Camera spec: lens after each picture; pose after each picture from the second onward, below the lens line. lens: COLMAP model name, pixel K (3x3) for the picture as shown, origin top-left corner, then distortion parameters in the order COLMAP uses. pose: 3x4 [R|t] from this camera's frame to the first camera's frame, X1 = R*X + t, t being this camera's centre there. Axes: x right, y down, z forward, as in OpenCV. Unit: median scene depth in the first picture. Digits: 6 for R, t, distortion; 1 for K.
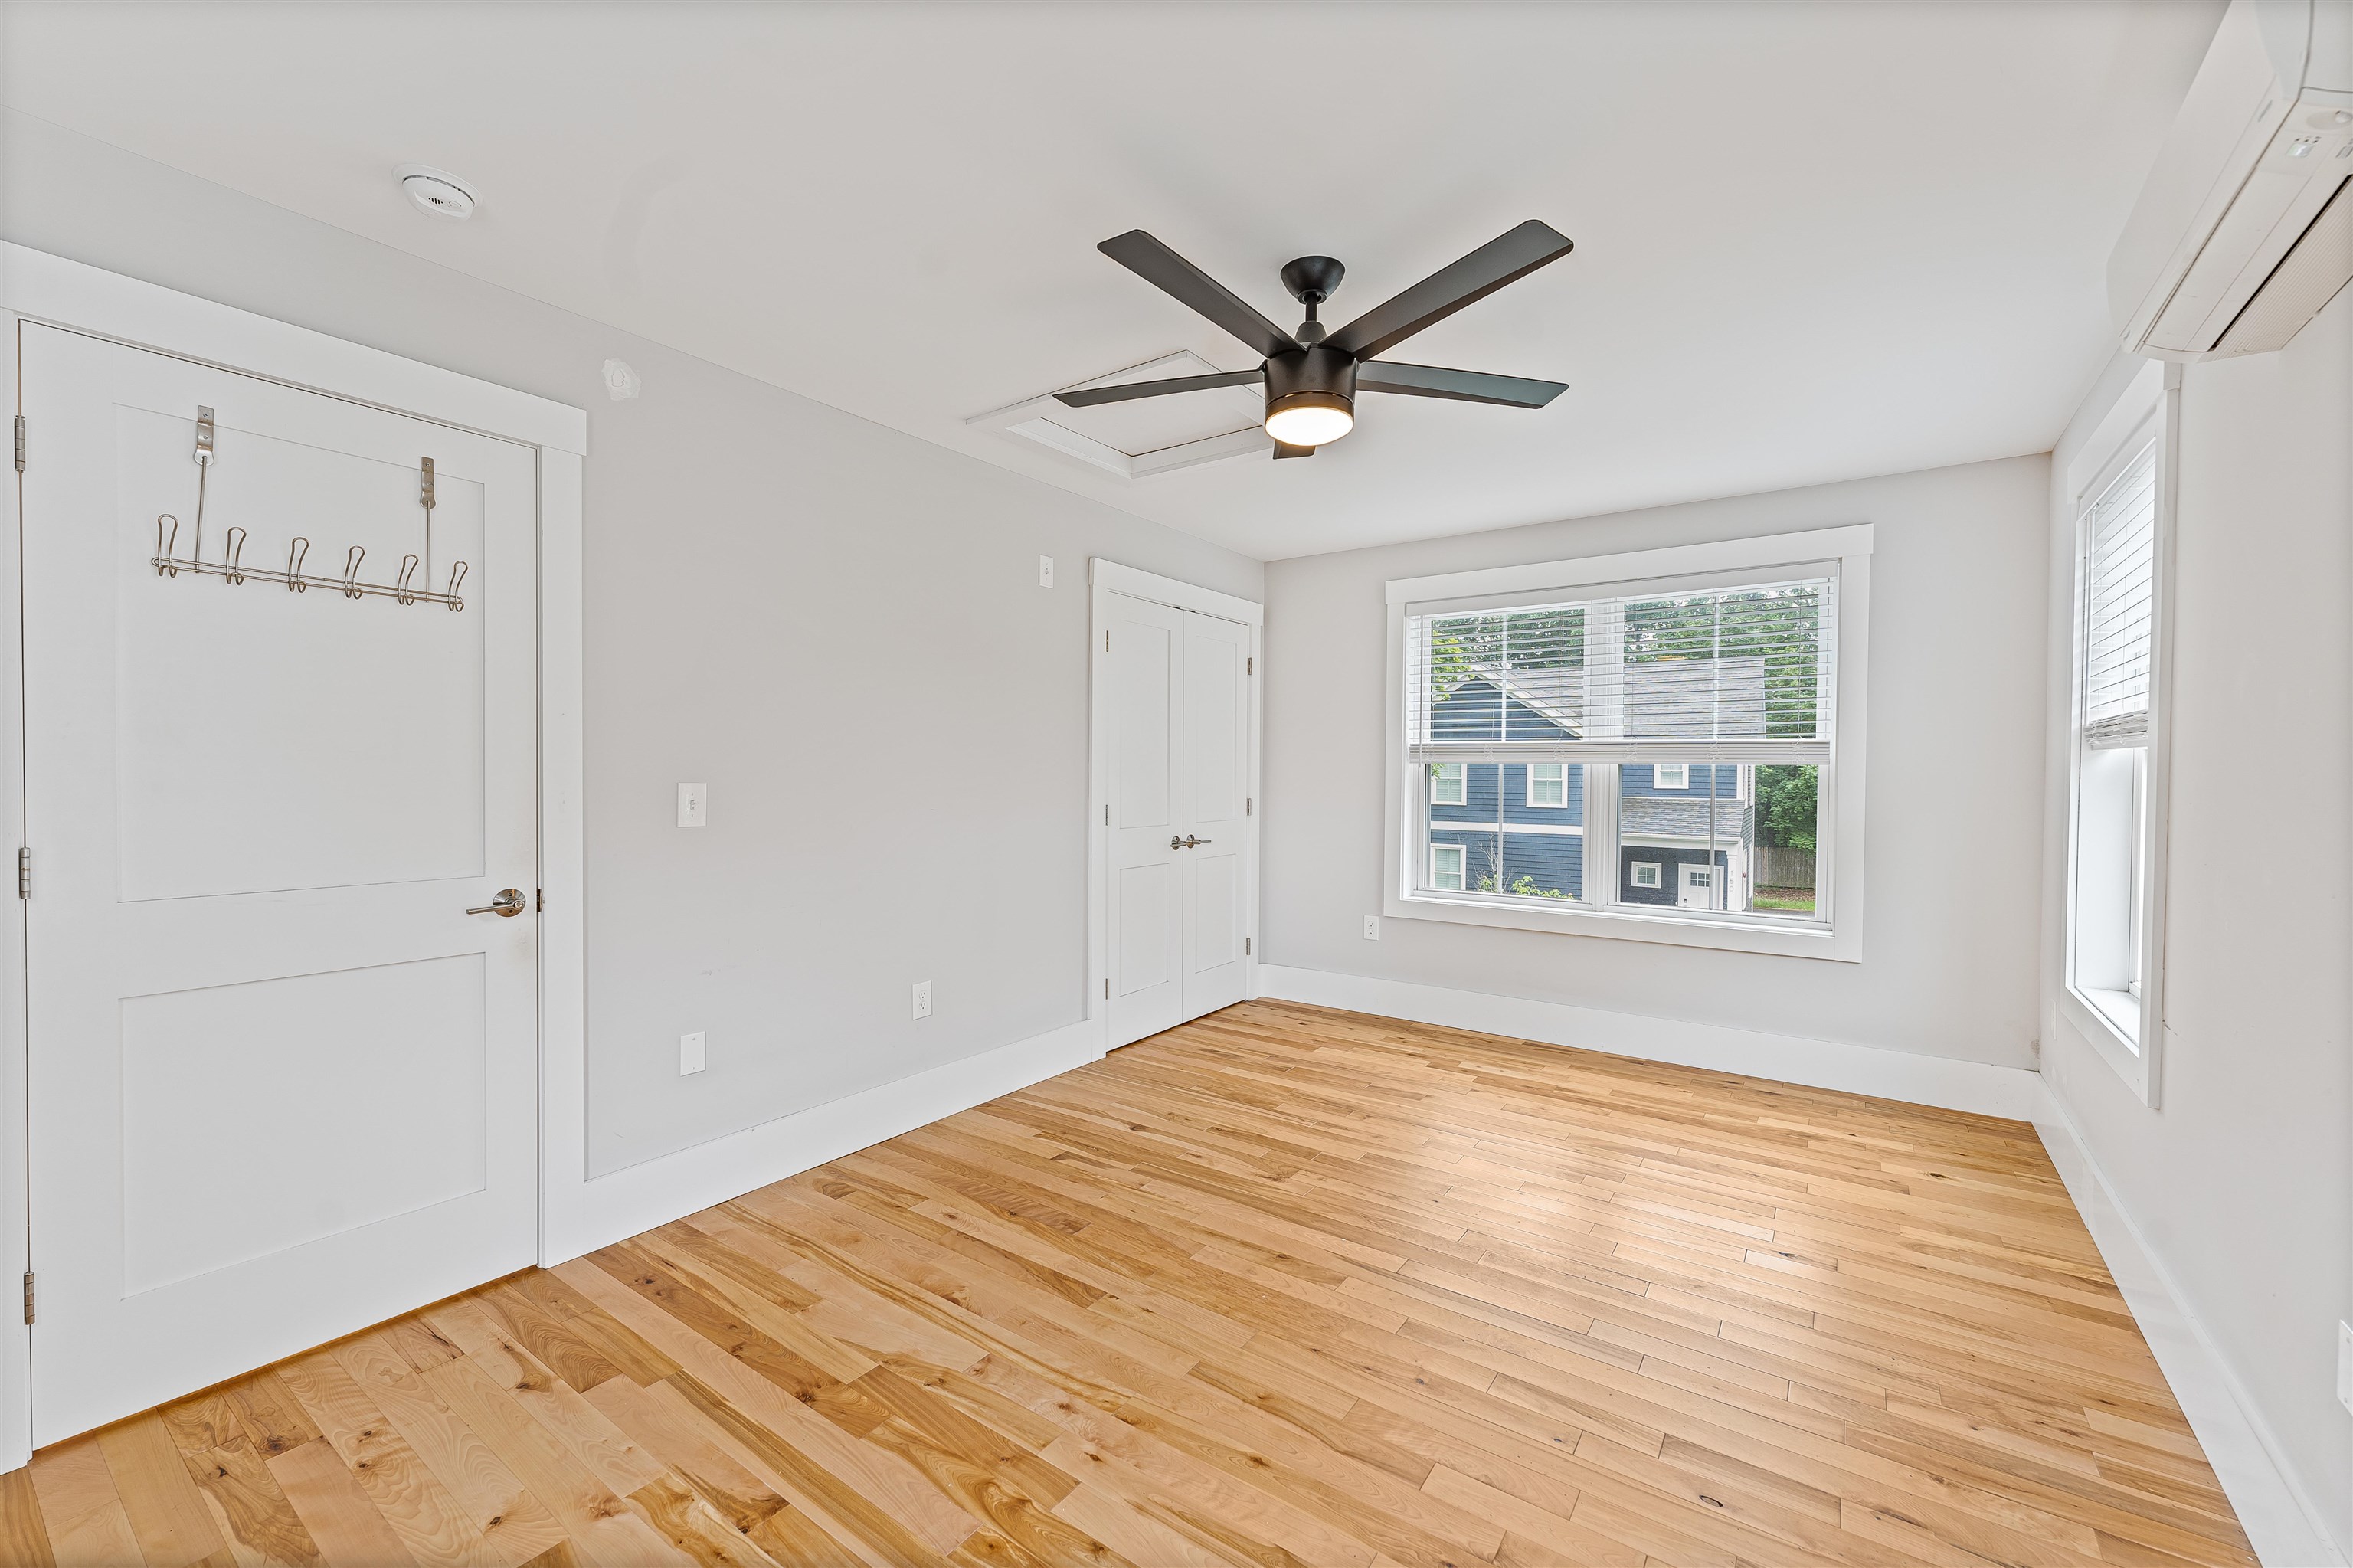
lens RADIAL K [[957.2, 0, 1169.2], [0, 957.2, 736.1], [0, 0, 1]] dist [0.002633, 0.000539]
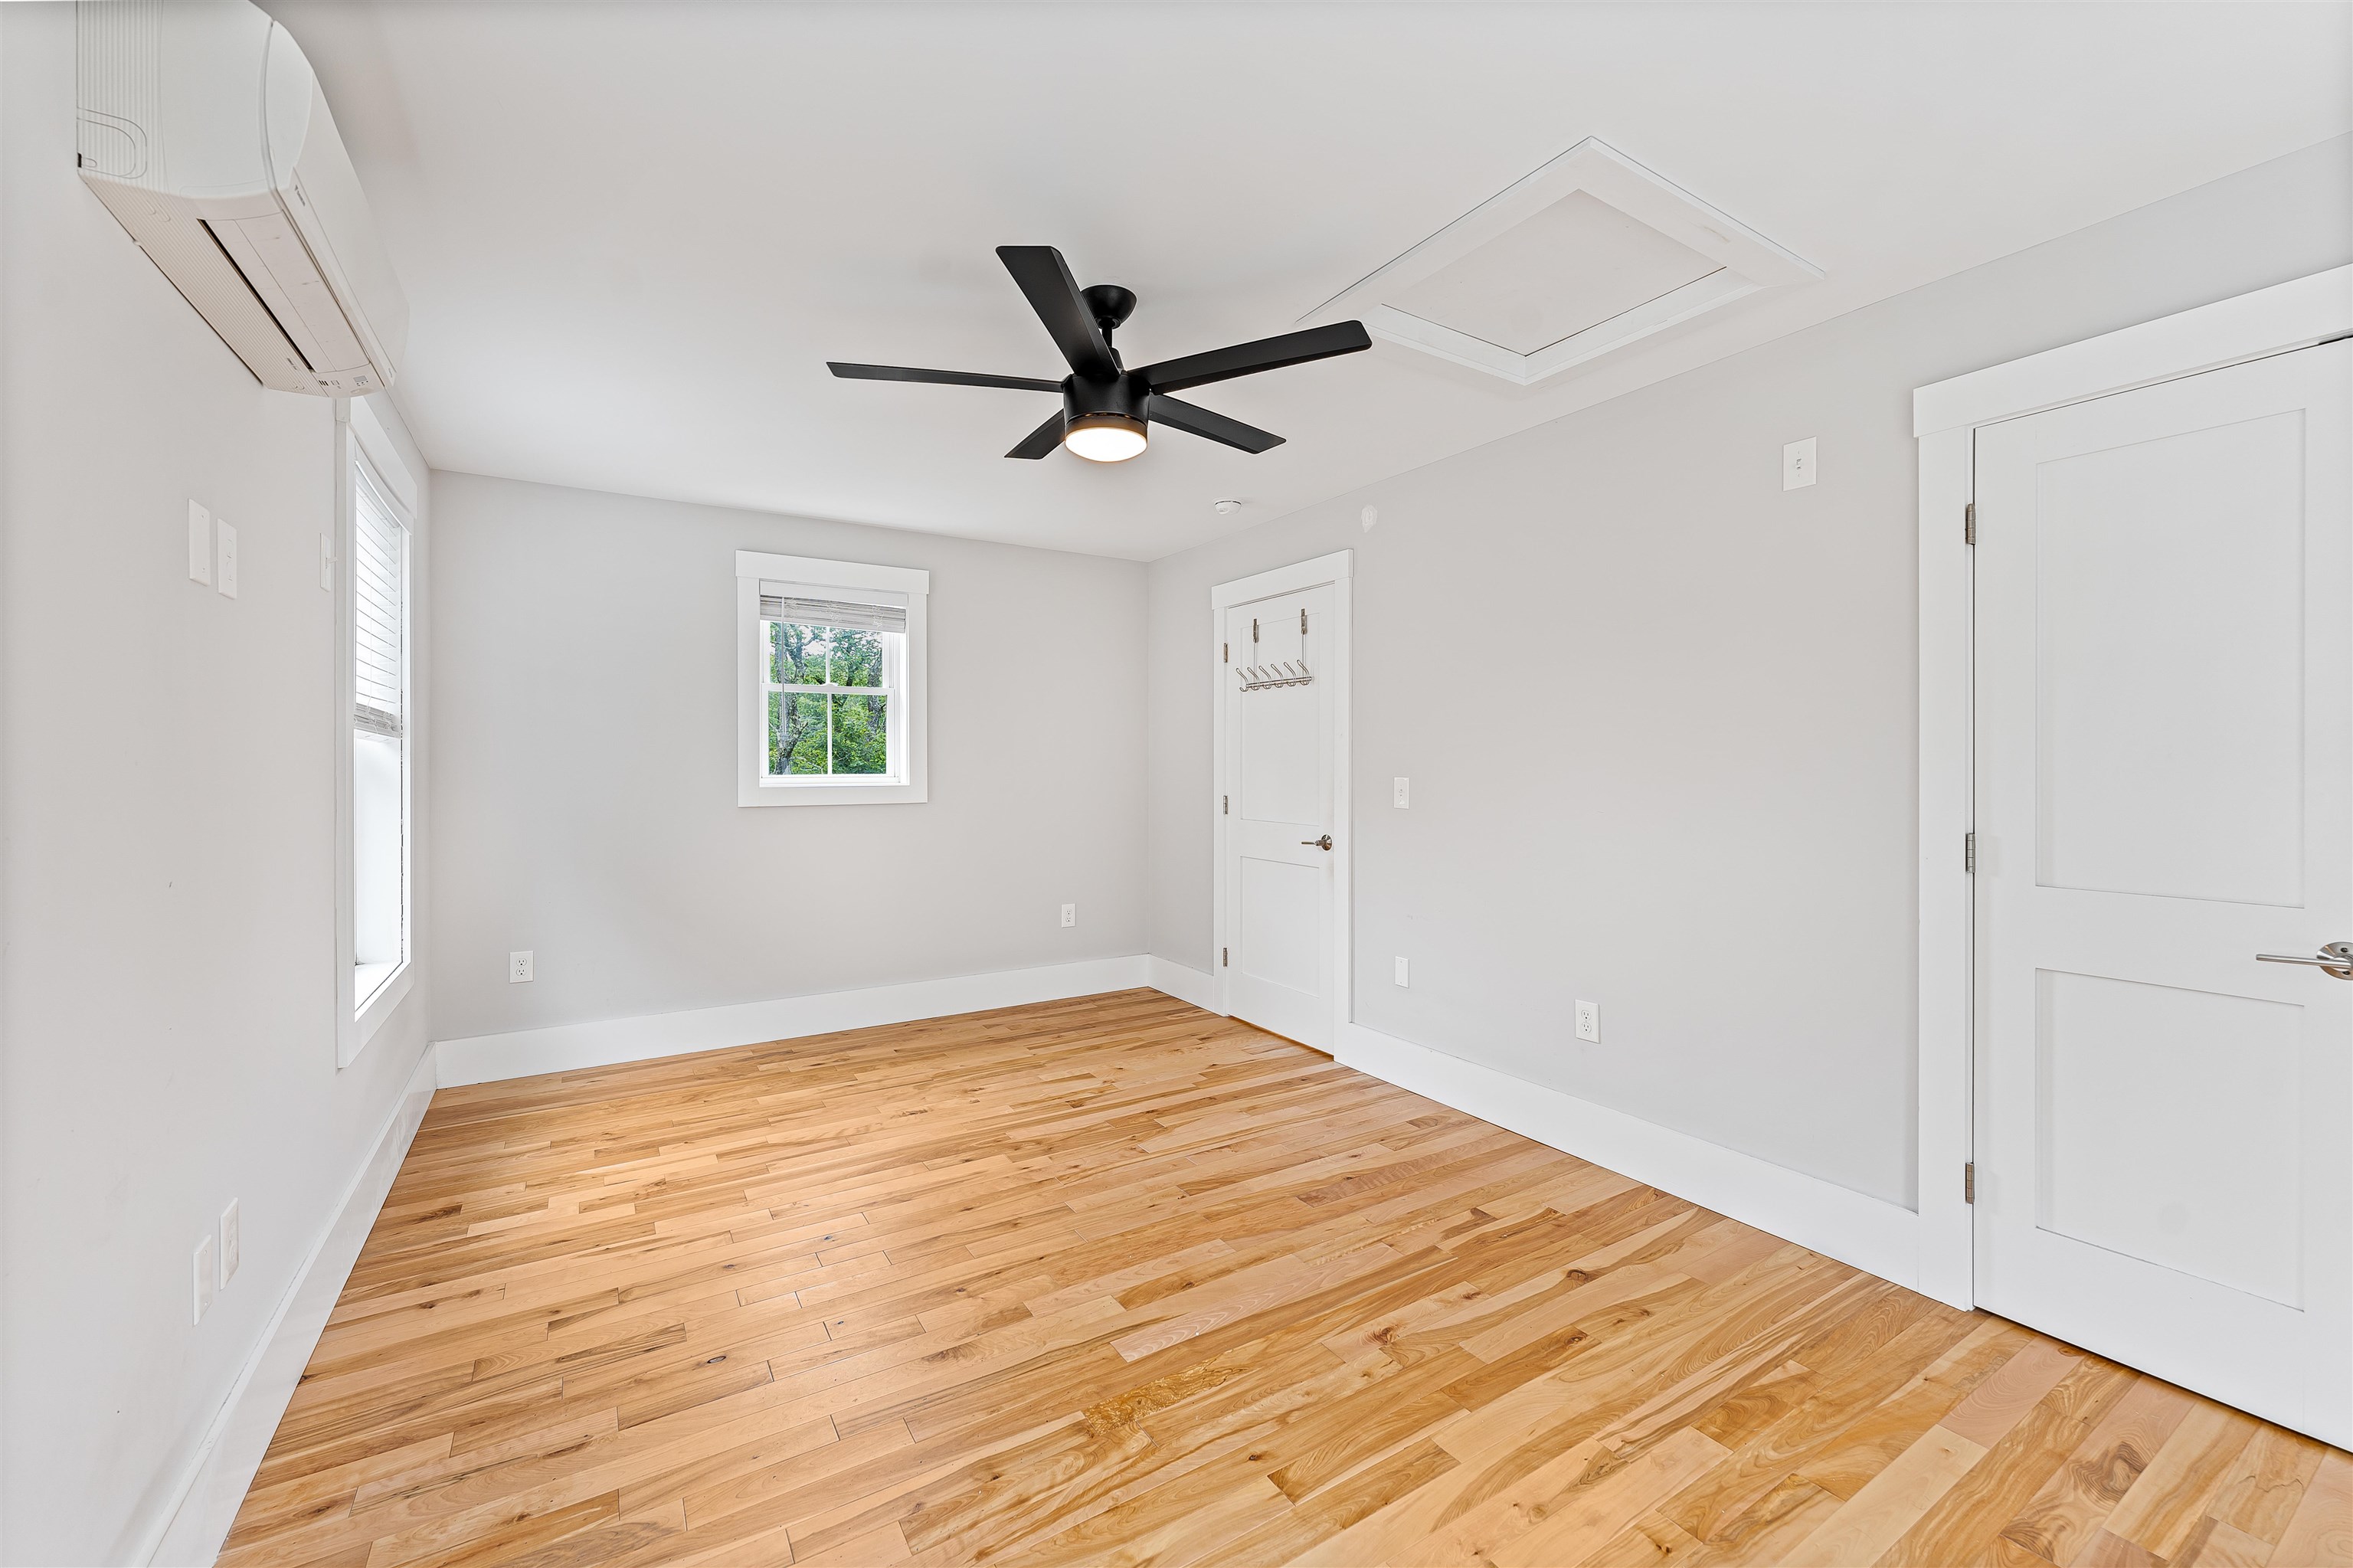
lens RADIAL K [[943.4, 0, 1174.2], [0, 943.4, 769.2], [0, 0, 1]] dist [0.000817, 0.000133]
pose [[-0.386321, -0.001696, -0.922363, 0.954945], [0.031226, 0.999401, -0.014916, 0.052571], [0.921836, -0.034564, -0.386037, 1.333968]]
